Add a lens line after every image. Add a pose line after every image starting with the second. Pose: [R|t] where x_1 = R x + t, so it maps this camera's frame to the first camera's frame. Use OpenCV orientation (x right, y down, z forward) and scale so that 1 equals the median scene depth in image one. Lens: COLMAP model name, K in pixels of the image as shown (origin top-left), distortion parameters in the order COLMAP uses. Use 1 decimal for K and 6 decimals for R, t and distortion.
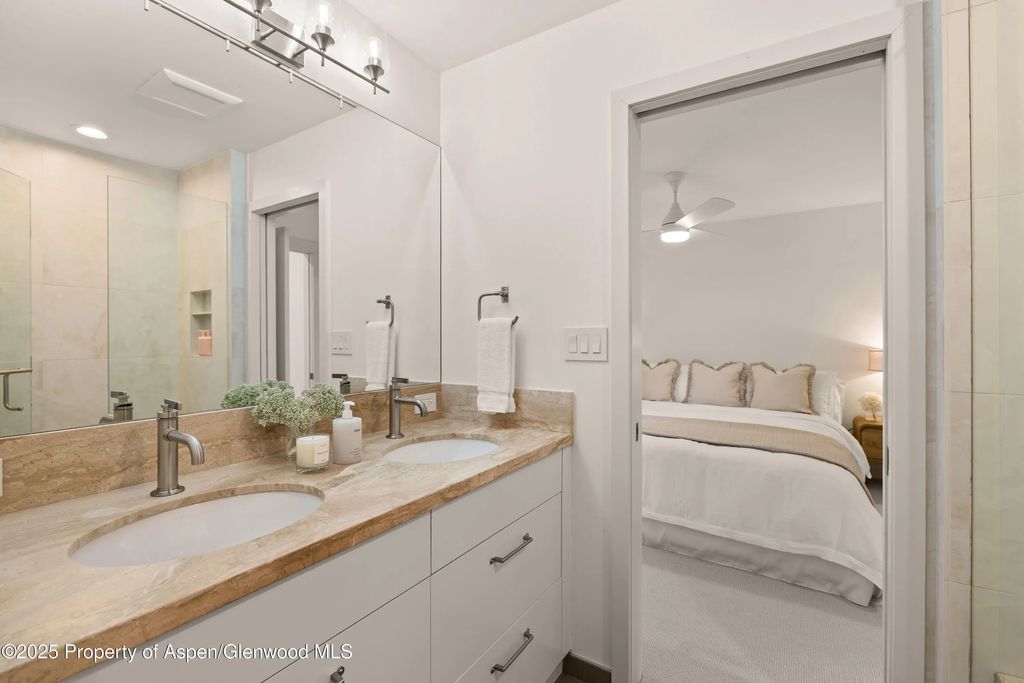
lens RADIAL K [[451.9, 0, 518.6], [0, 451.9, 336.0], [0, 0, 1]] dist [-0.009448, 0.001478]
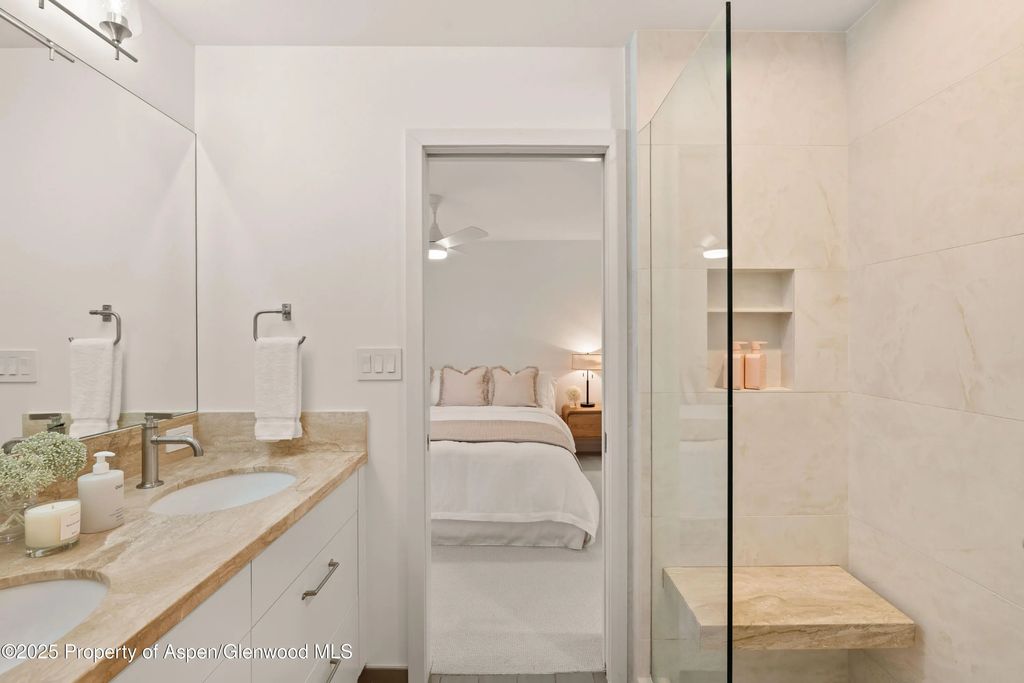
lens RADIAL K [[451.9, 0, 517.2], [0, 451.9, 337.7], [0, 0, 1]] dist [-0.009448, 0.001478]
pose [[0.843331, -0.002077, 0.537391, -0.130058], [0.001513, 0.999998, 0.001491, -0.039565], [-0.537393, -0.000445, 0.843332, -0.041901]]
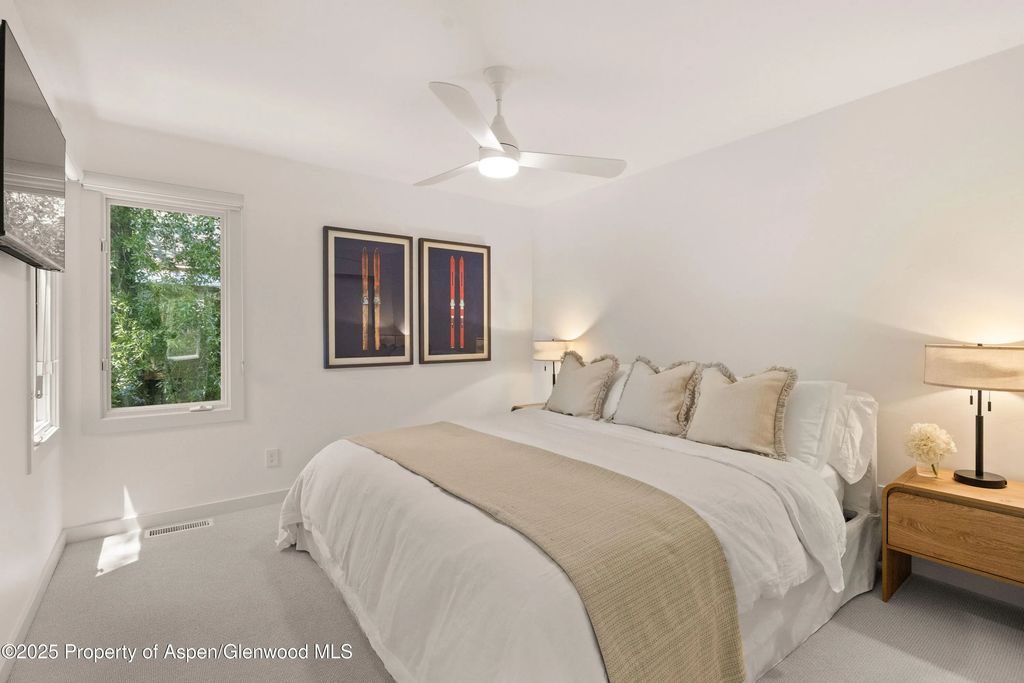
lens RADIAL K [[486.5, 0, 513.6], [0, 486.5, 338.6], [0, 0, 1]] dist [-0.003494, -0.000589]
pose [[0.933095, 0.008096, -0.359540, 1.182733], [-0.002309, 0.999861, 0.016521, 0.034146], [0.359623, -0.014585, 0.932984, 0.652137]]
